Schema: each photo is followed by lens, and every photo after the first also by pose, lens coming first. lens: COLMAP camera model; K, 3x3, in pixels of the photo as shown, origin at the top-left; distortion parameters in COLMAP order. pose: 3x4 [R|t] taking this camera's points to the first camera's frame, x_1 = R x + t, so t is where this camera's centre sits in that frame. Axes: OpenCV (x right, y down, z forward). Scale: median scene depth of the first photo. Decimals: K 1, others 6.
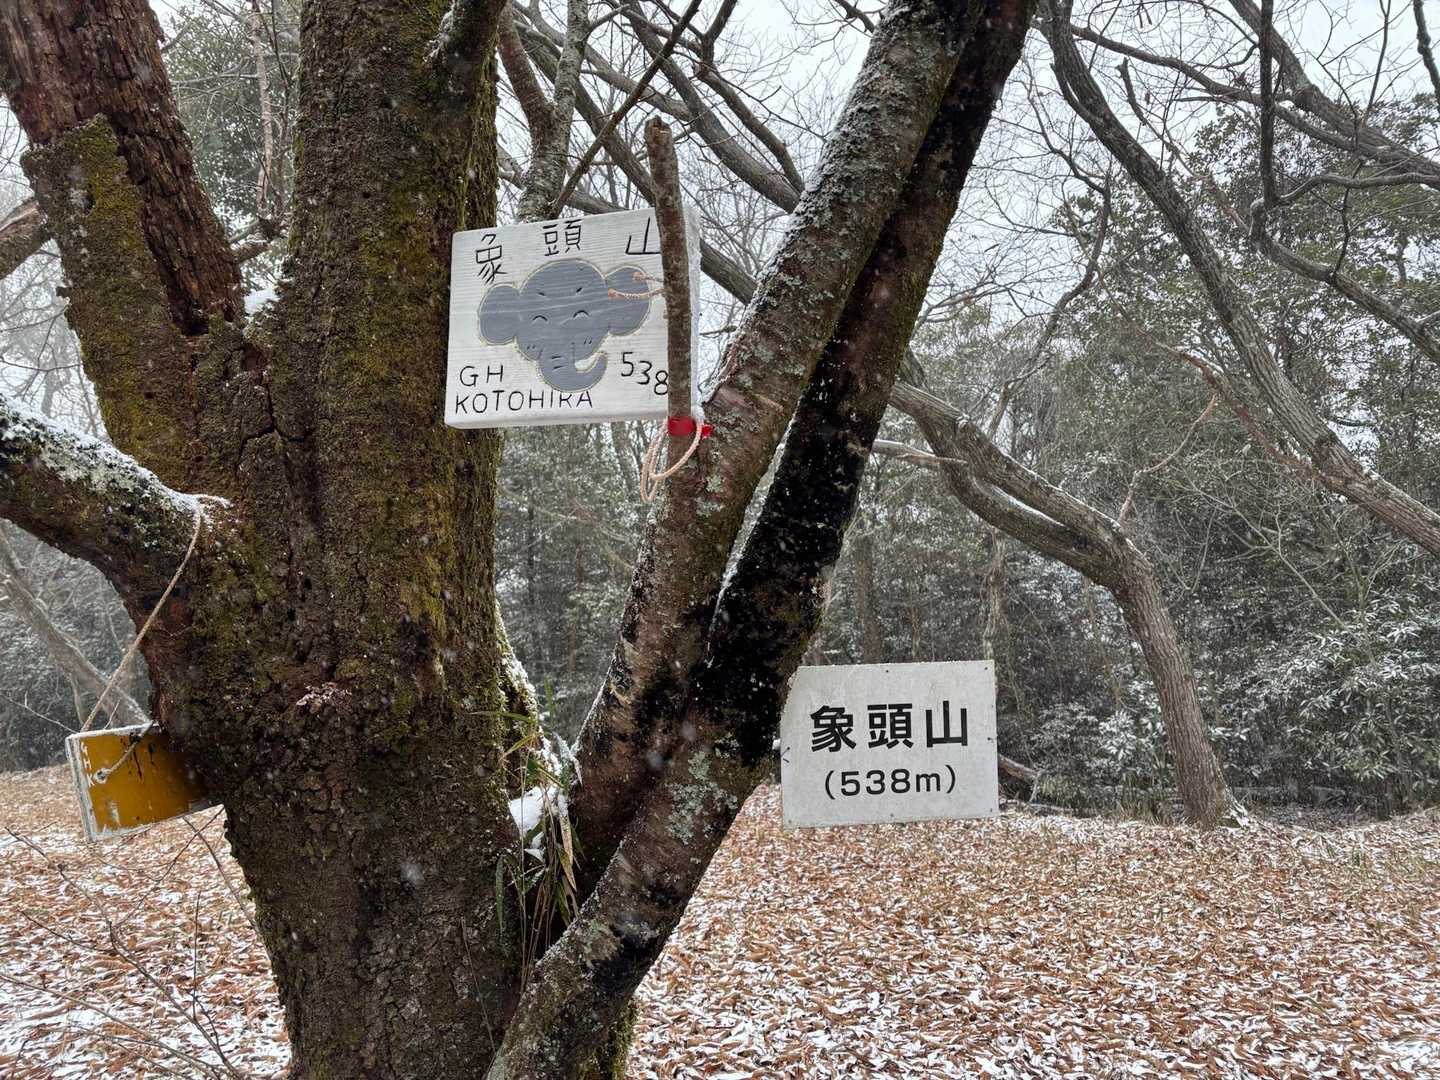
lens RADIAL K [[1179.8, 0, 720.0], [0, 1179.8, 540.0], [0, 0, 1]] dist [0.030154, -0.063918]
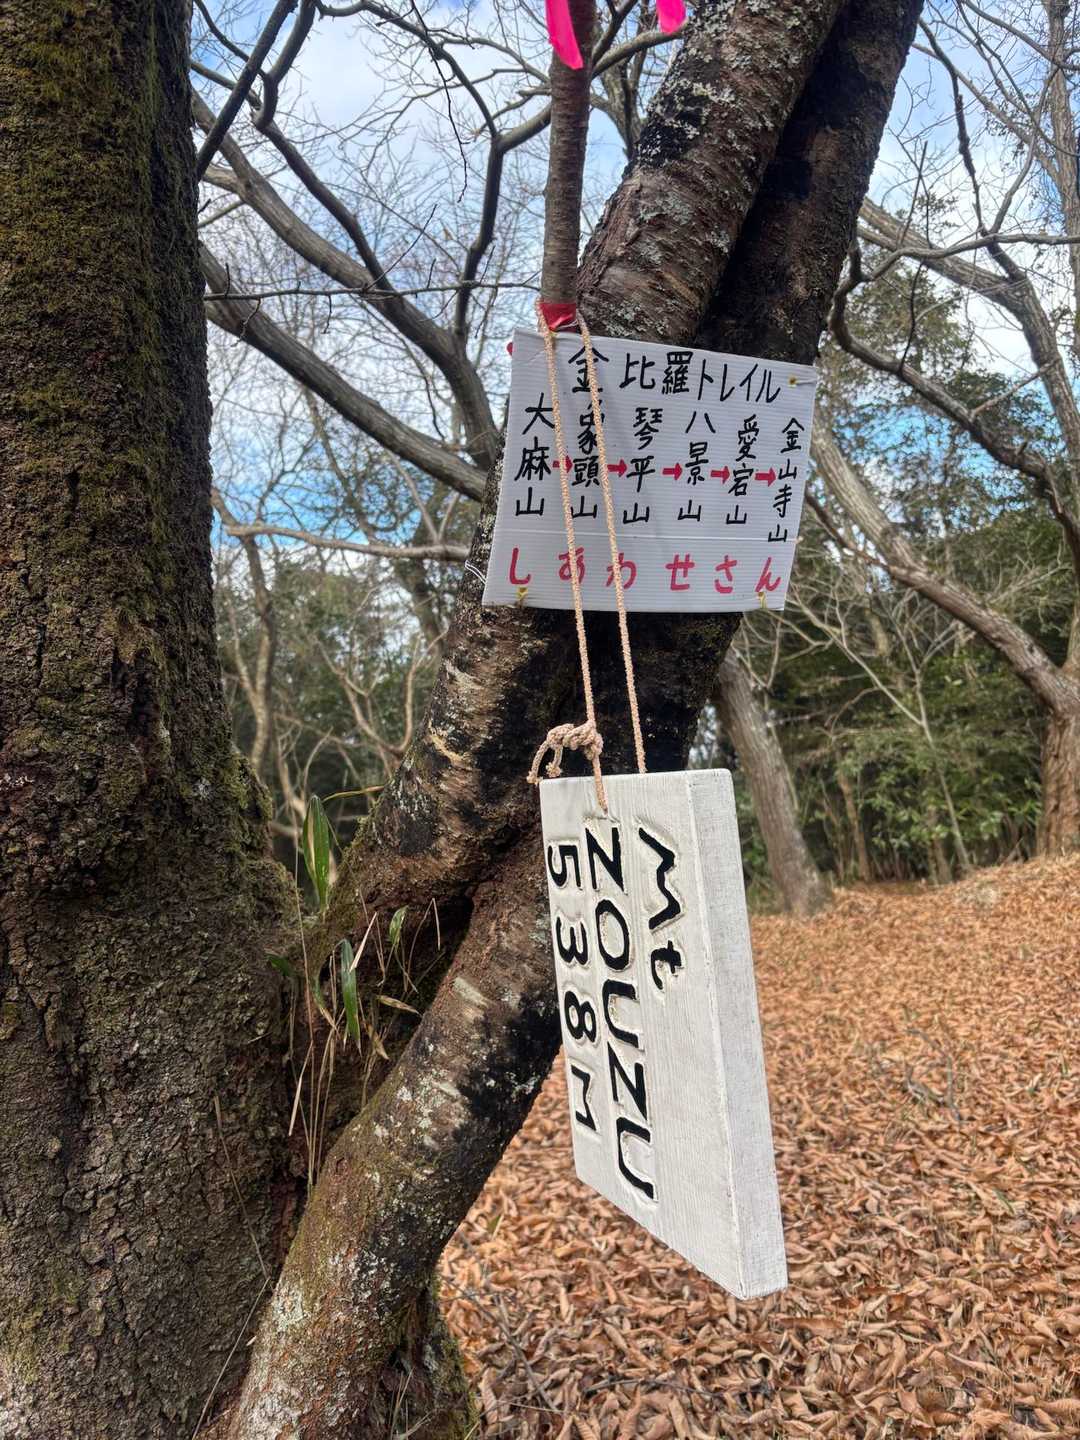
lens RADIAL K [[1179.8, 0, 540.0], [0, 1179.8, 720.0], [0, 0, 1]] dist [0.030154, -0.063918]
pose [[0.974463, -0.070940, 0.213048, -0.171199], [0.059530, 0.996451, 0.059511, 0.071144], [-0.216514, -0.045308, 0.975228, 0.306790]]
